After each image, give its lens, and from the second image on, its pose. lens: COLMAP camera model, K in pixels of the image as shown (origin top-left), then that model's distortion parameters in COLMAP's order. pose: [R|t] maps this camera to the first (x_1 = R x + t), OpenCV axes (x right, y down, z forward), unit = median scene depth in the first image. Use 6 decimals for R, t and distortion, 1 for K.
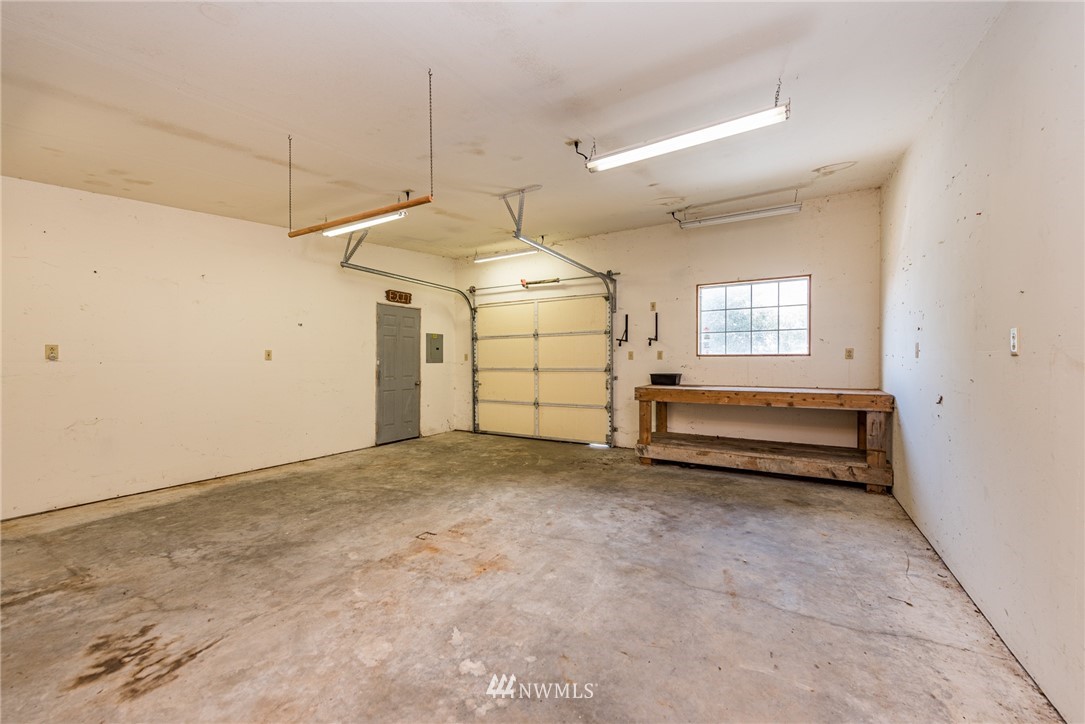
lens RADIAL K [[427.8, 0, 542.1], [0, 427.8, 363.7], [0, 0, 1]] dist [-0.008984, -0.000687]
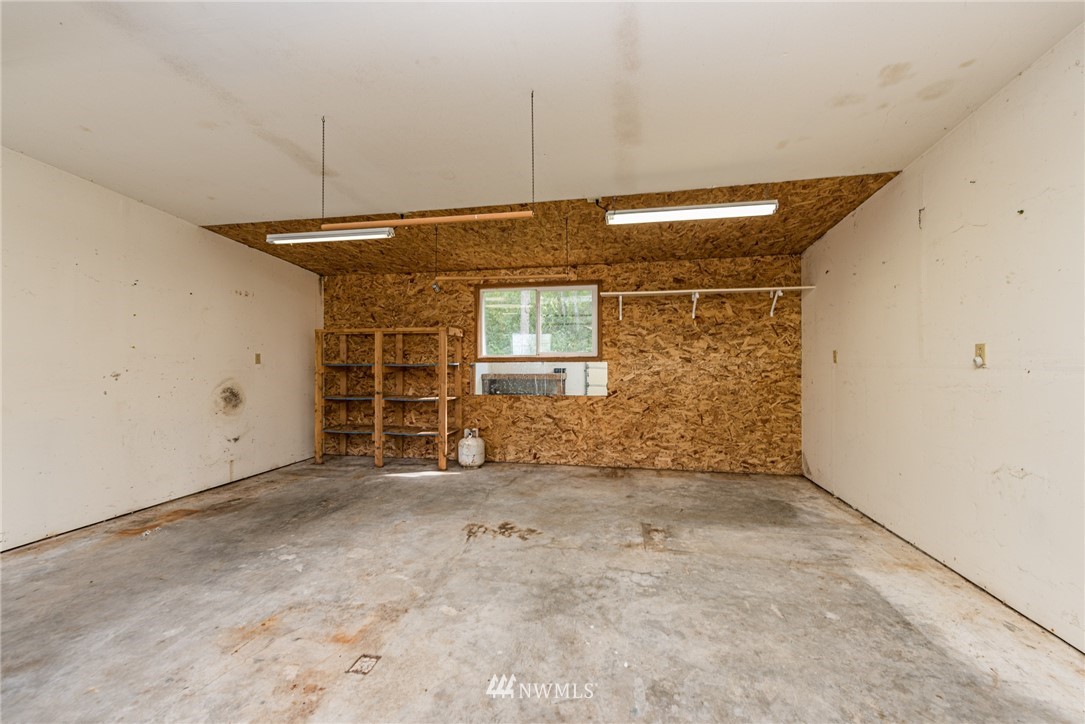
lens RADIAL K [[427.8, 0, 539.8], [0, 427.8, 360.5], [0, 0, 1]] dist [-0.008984, -0.000687]
pose [[-0.943753, -0.005918, -0.330597, -0.369979], [-0.006647, 0.999977, 0.001074, -0.023629], [0.330584, 0.003211, -0.943771, 1.983581]]
